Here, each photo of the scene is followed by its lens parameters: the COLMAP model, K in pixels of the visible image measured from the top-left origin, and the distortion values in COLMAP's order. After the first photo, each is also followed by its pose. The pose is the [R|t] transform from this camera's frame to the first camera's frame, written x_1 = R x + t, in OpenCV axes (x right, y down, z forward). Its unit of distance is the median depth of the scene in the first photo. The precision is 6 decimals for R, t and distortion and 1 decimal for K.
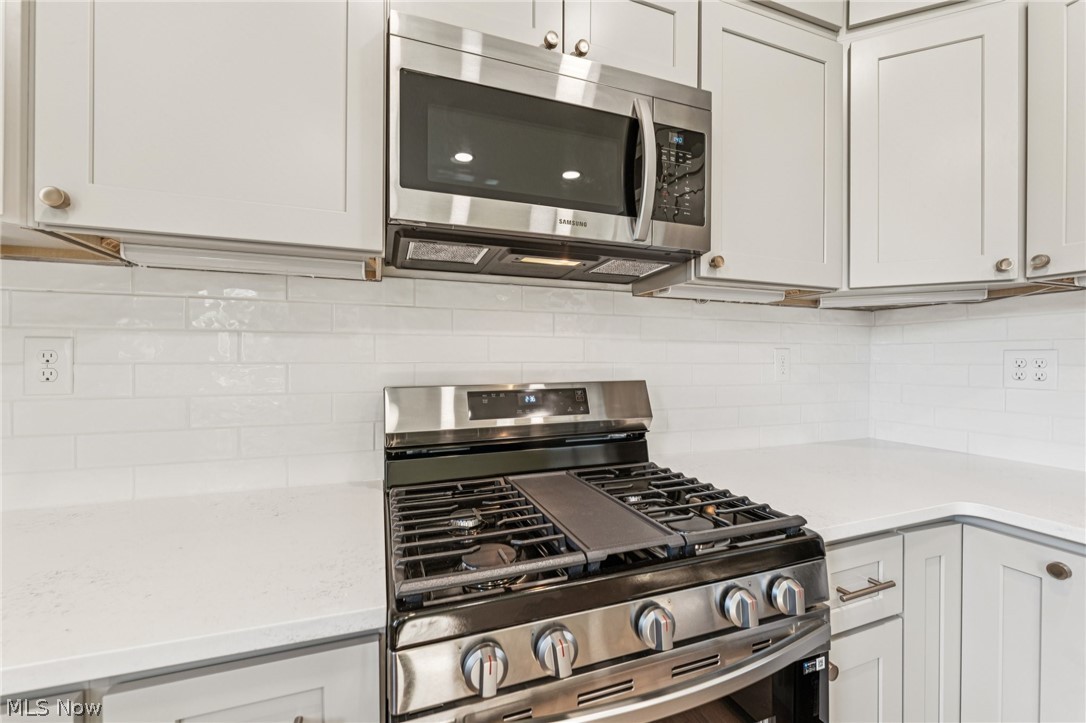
lens RADIAL K [[437.2, 0, 540.0], [0, 437.2, 359.4], [0, 0, 1]] dist [0.001232, -0.000013]
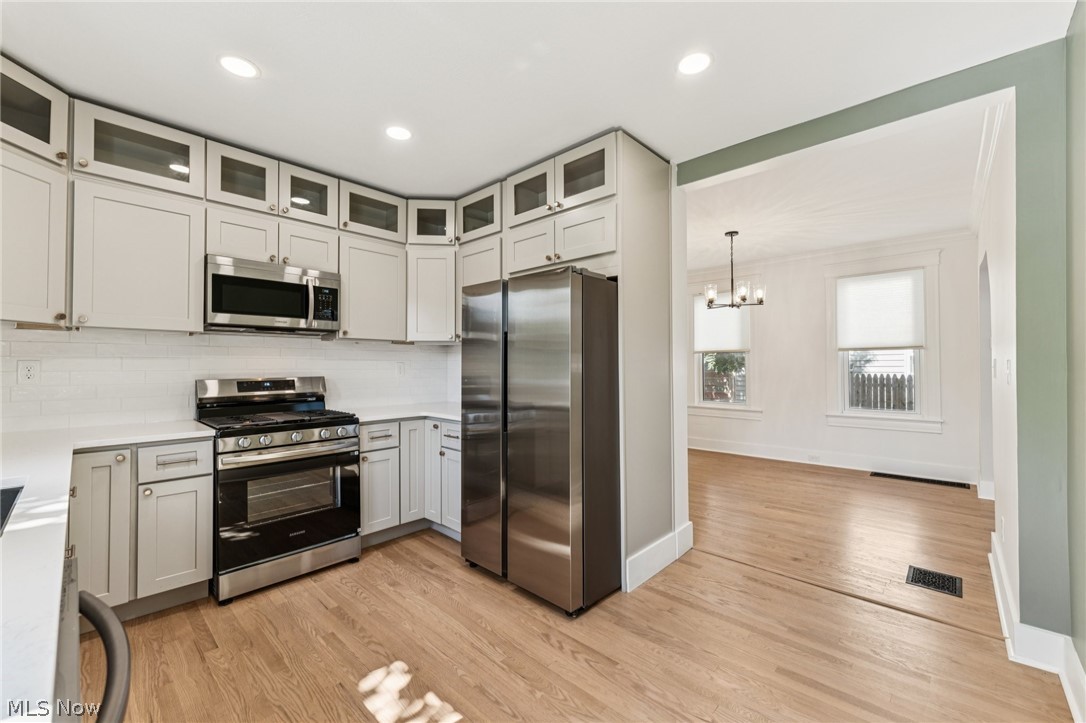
lens RADIAL K [[437.2, 0, 540.0], [0, 437.2, 359.4], [0, 0, 1]] dist [0.001232, -0.000013]
pose [[0.896737, 0.003459, 0.442550, 0.291829], [0.002731, 0.999907, -0.013350, -0.013990], [-0.442555, 0.013180, 0.896644, -2.088021]]
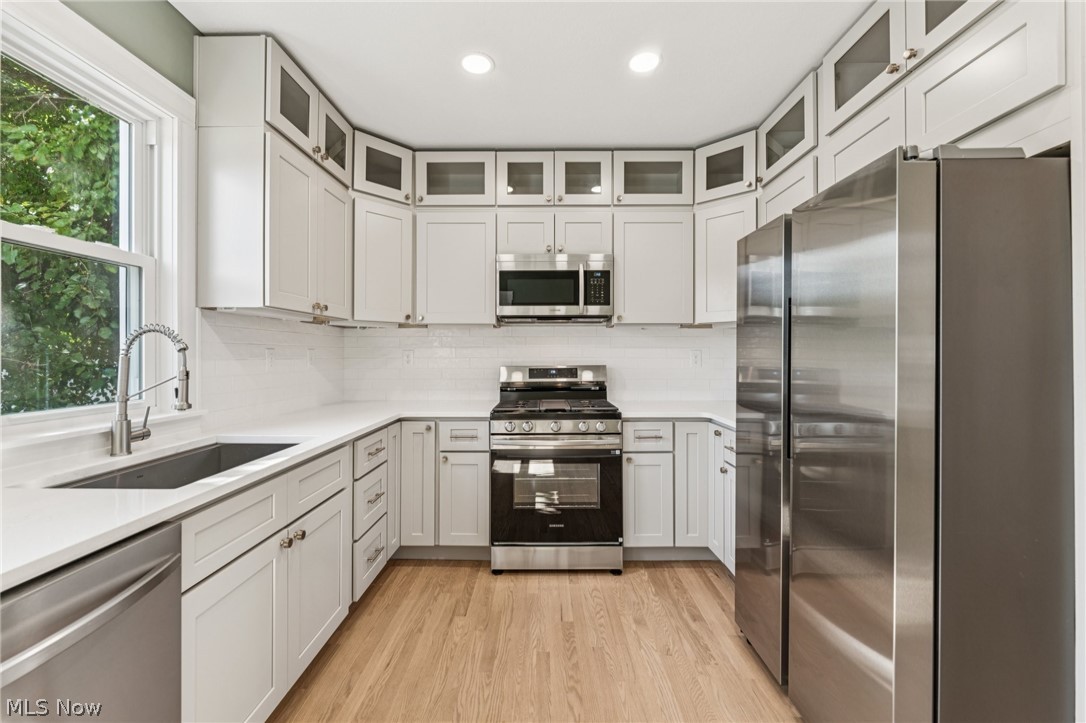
lens RADIAL K [[436.1, 0, 545.2], [0, 436.1, 355.5], [0, 0, 1]] dist [-0.000540, 0.000308]
pose [[0.935923, -0.004581, -0.352176, 0.914891], [0.003906, 0.999989, -0.002629, 0.001353], [0.352184, 0.001085, 0.935930, -1.549897]]
